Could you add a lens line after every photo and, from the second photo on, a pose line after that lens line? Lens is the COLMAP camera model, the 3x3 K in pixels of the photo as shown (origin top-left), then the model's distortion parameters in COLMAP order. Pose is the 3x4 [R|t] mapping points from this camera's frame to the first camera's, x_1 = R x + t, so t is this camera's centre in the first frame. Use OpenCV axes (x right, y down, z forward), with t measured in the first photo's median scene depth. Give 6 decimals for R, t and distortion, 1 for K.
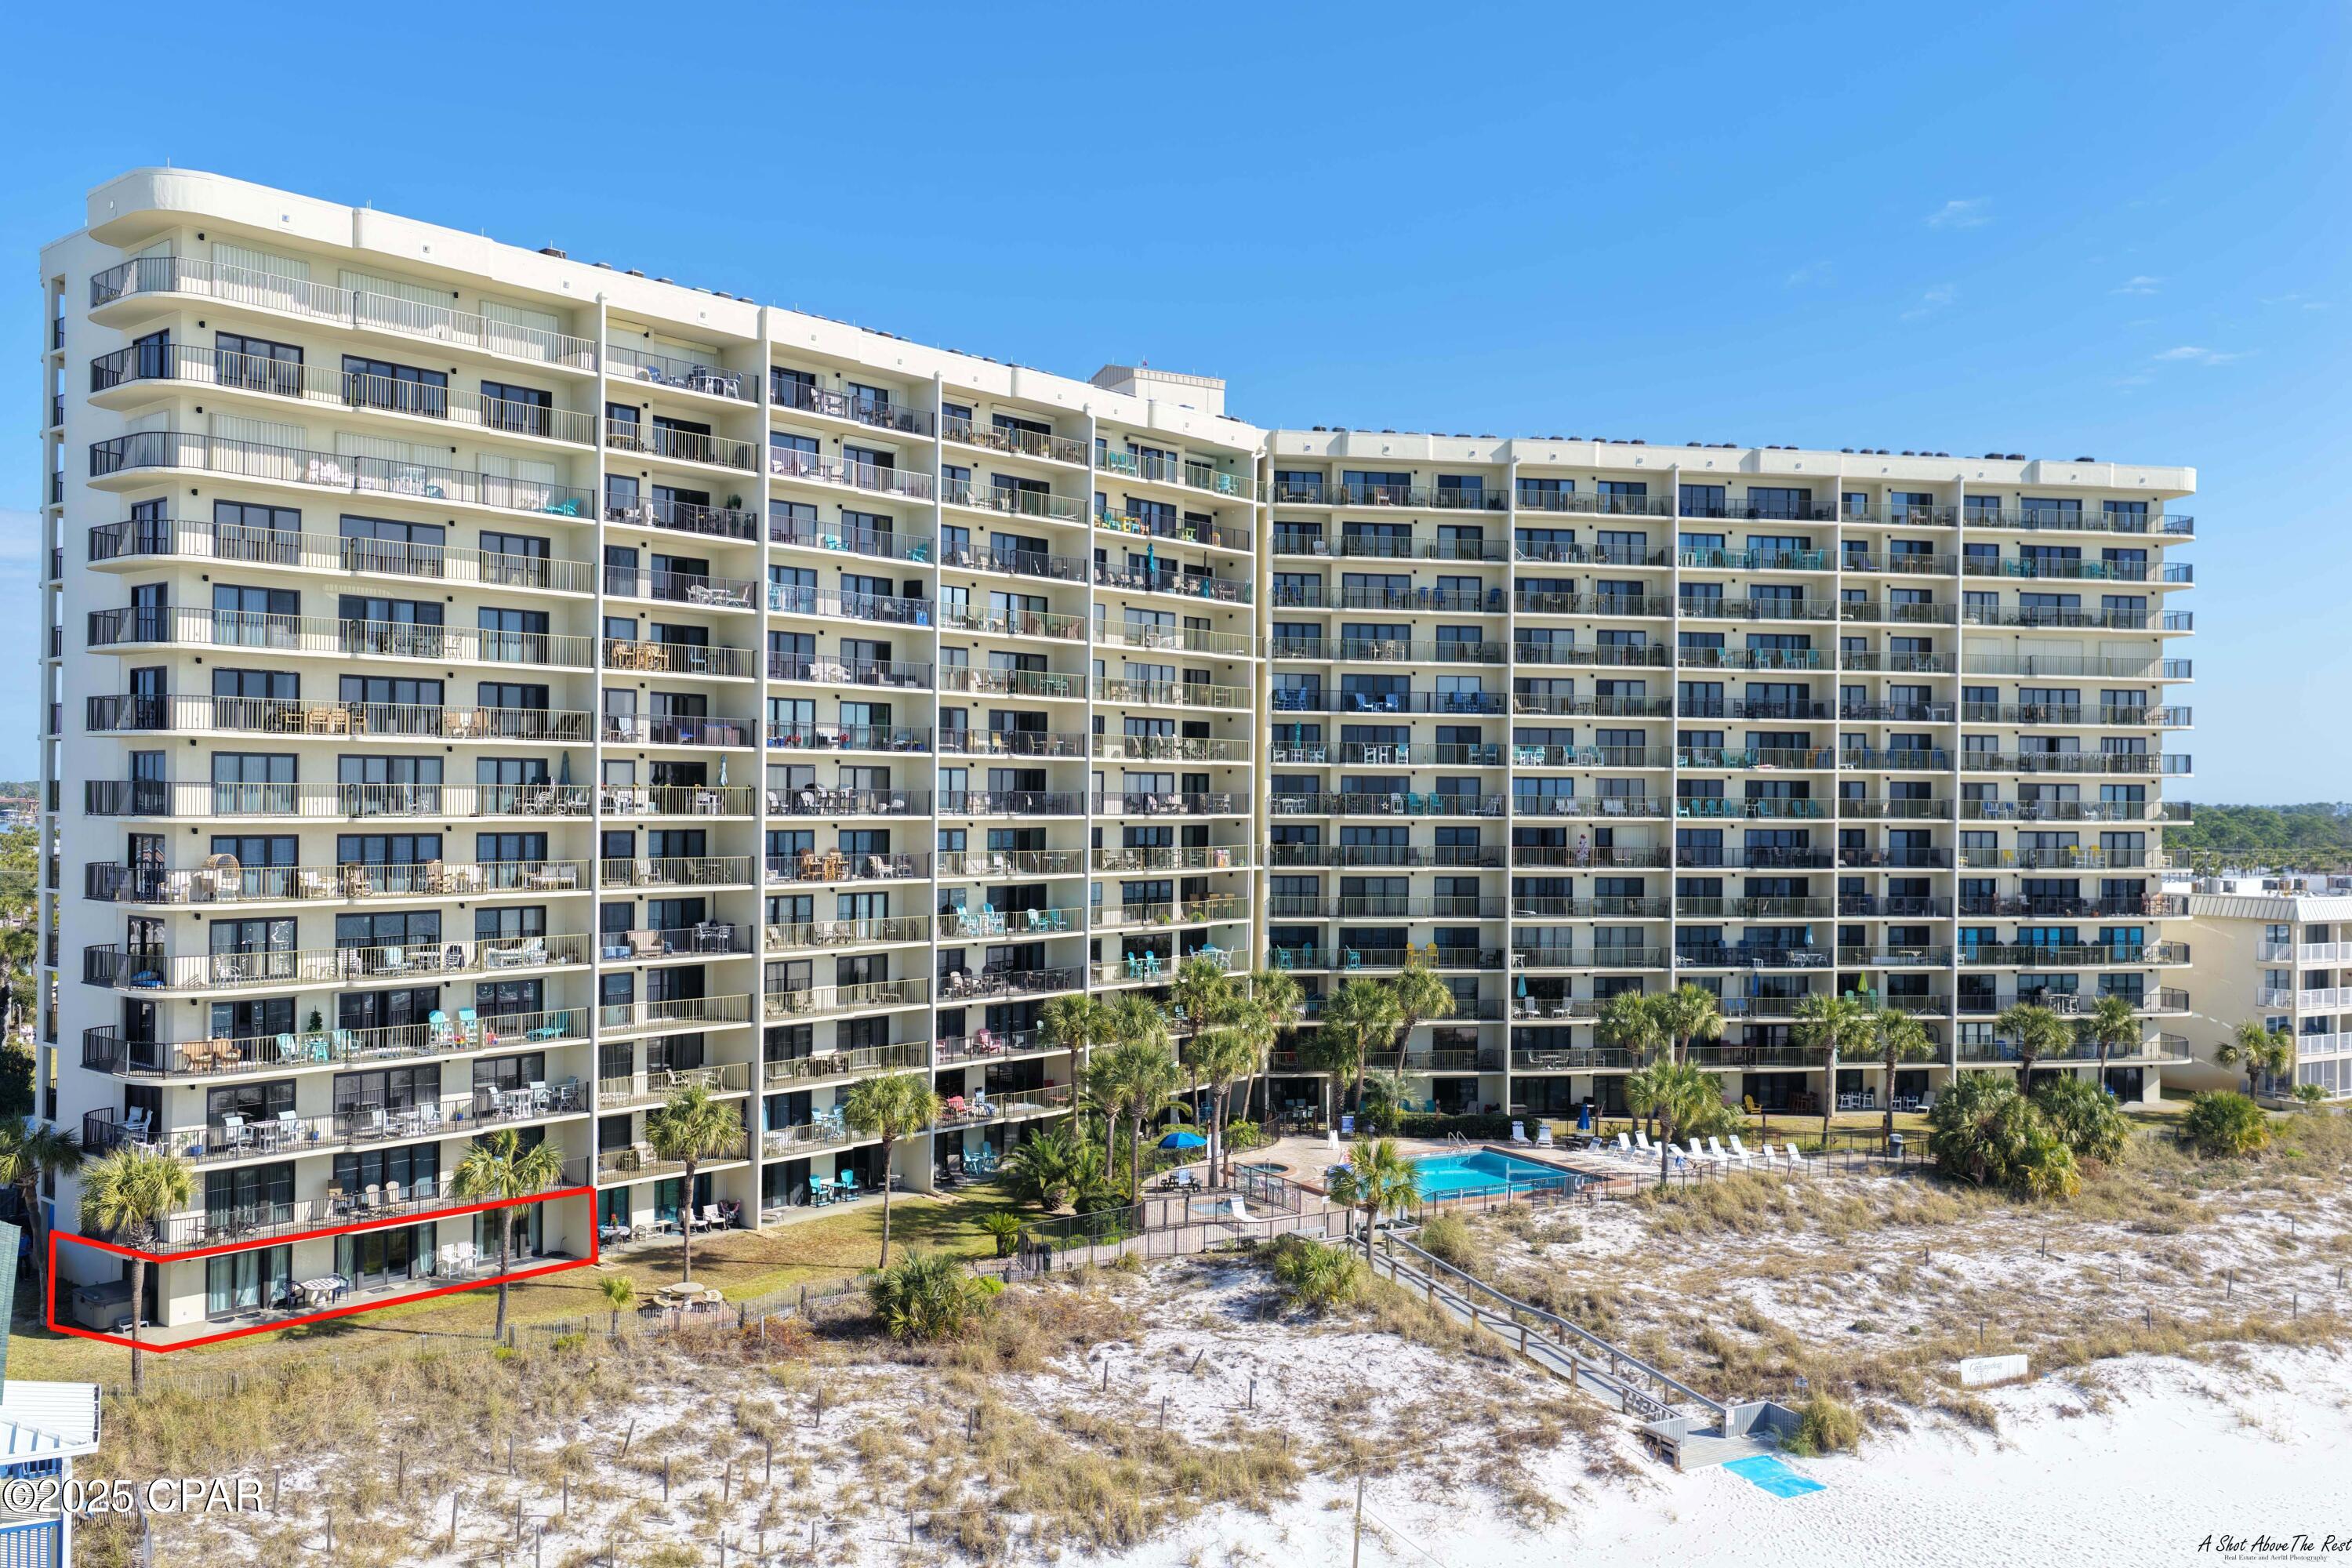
lens RADIAL K [[1999.3, 0, 1210.3], [0, 1999.3, 811.5], [0, 0, 1]] dist [0.006064, 0.001847]
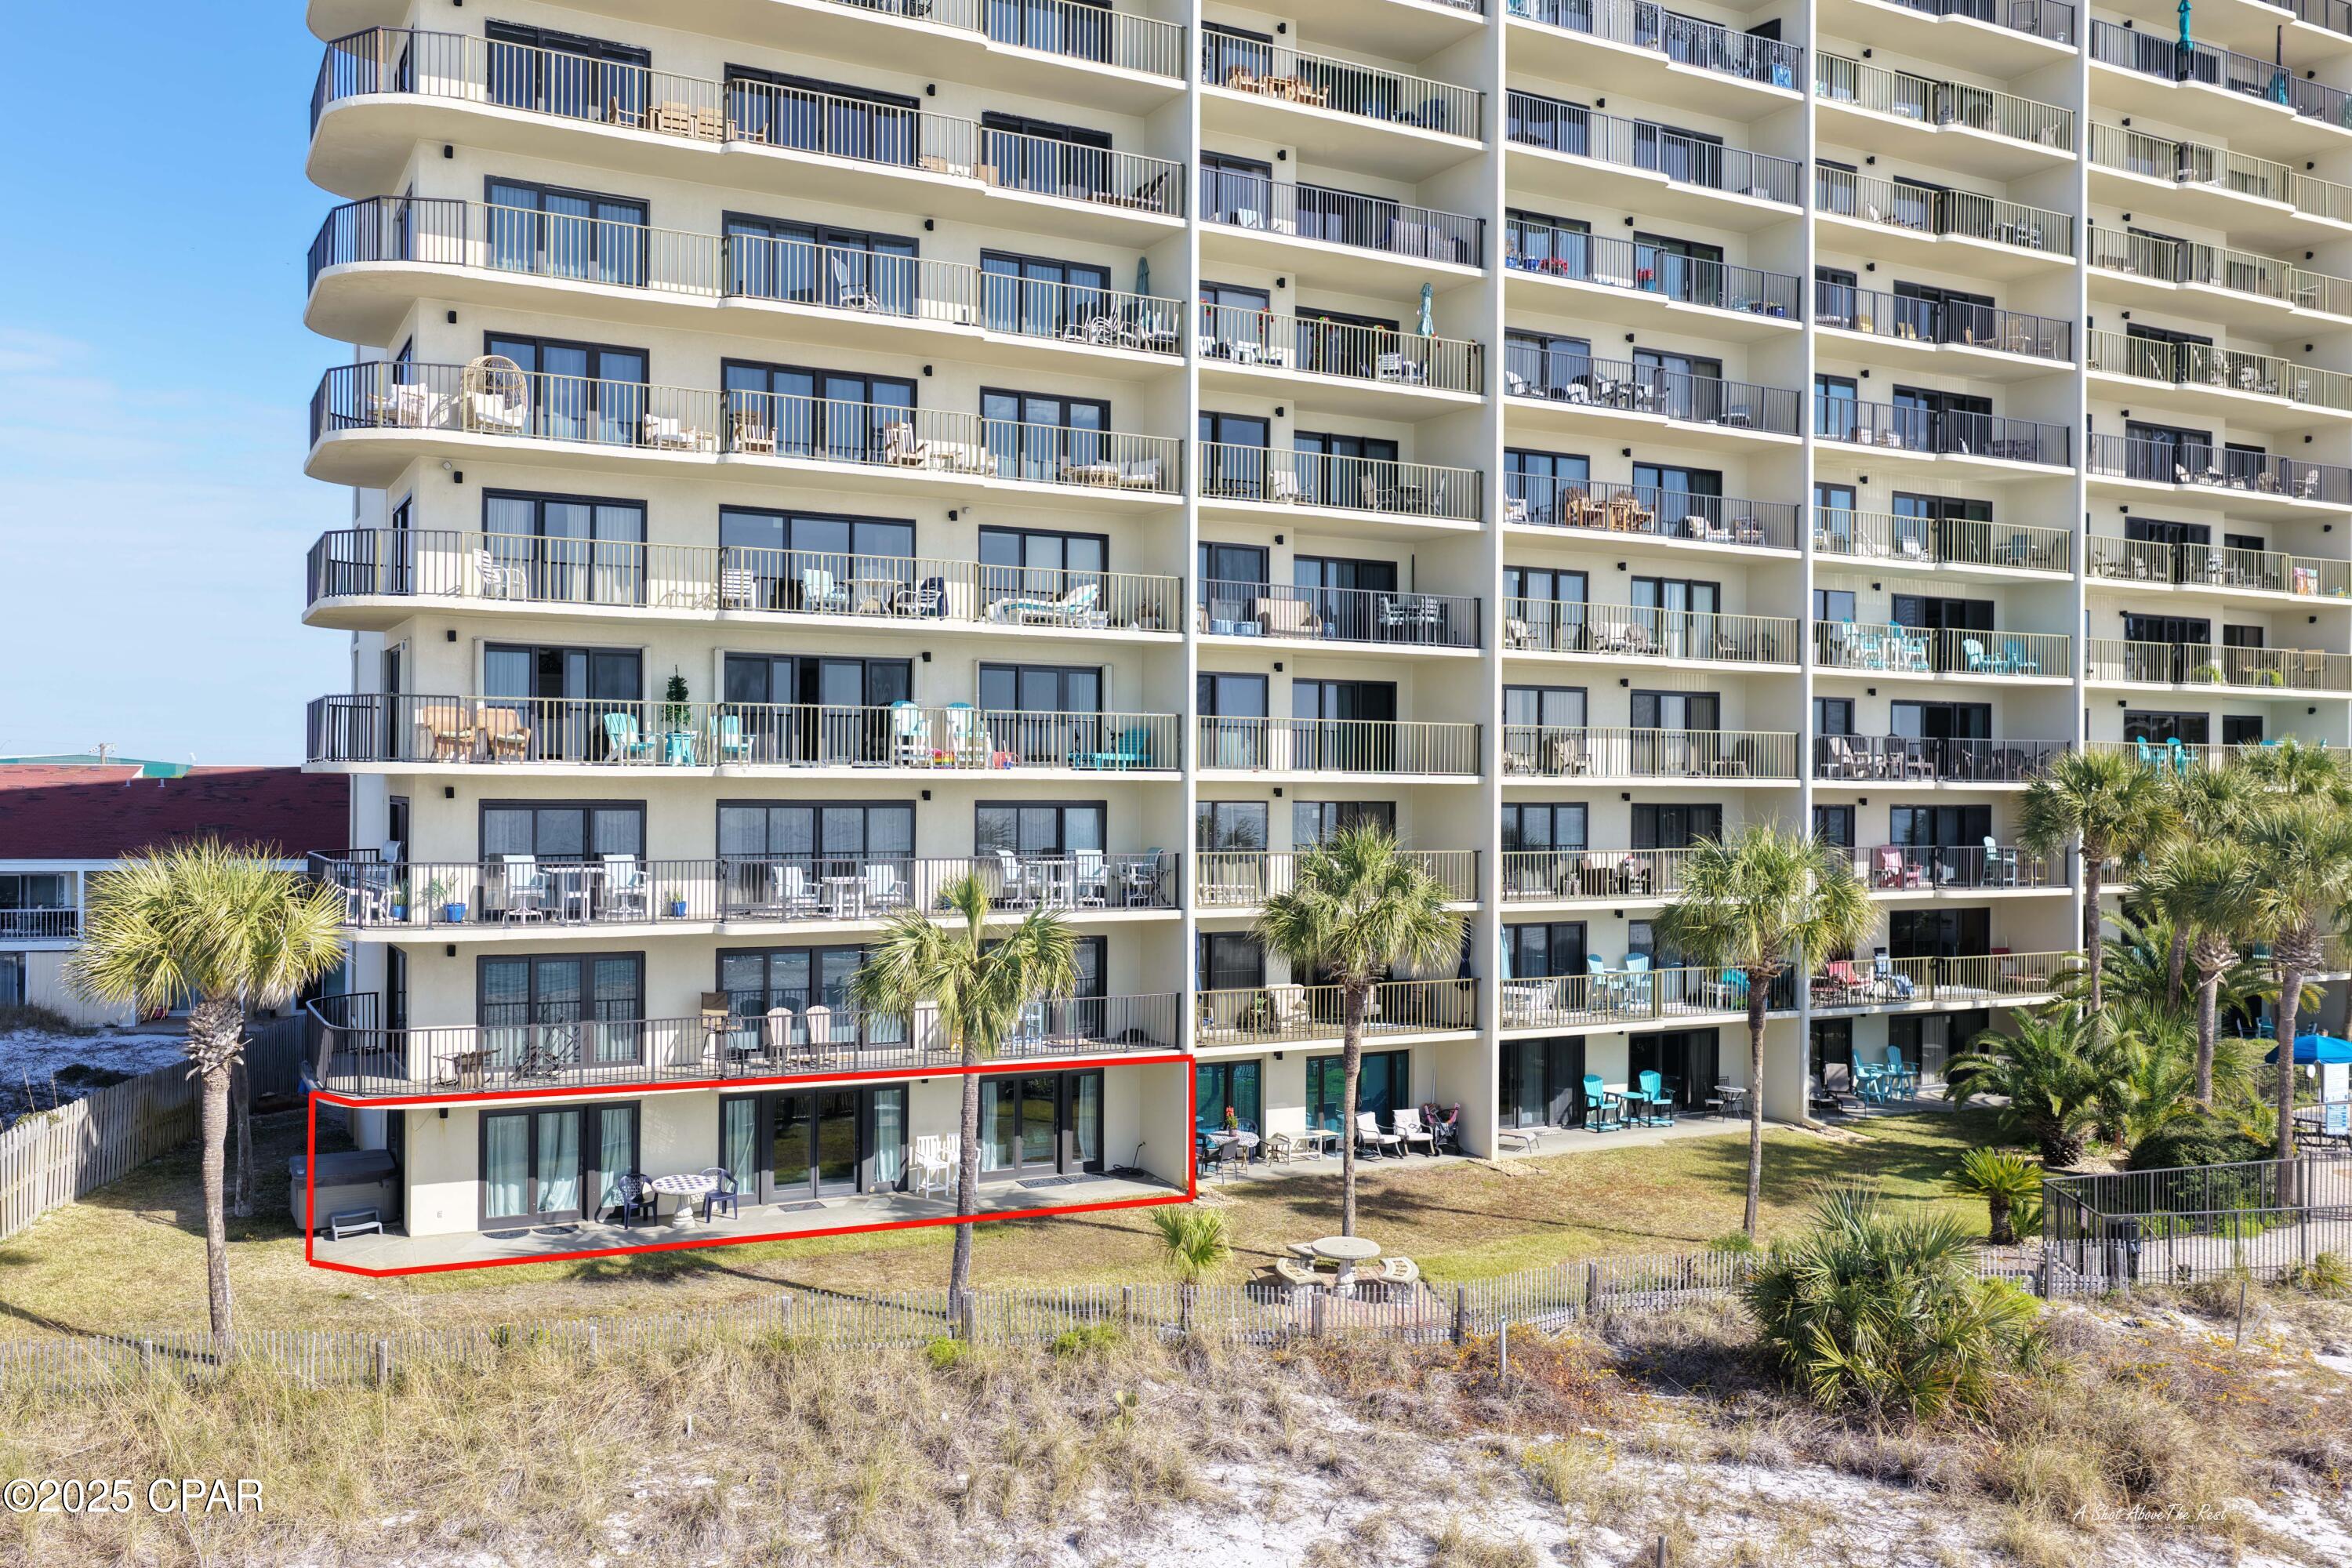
lens RADIAL K [[1965.3, 0, 1176.0], [0, 1965.3, 784.0], [0, 0, 1]] dist [-0.013041, 0.015929]
pose [[0.928541, -0.008027, -0.371144, -0.117582], [-0.000412, 0.999743, -0.022654, 0.130404], [0.371231, 0.021188, 0.928299, 0.517224]]
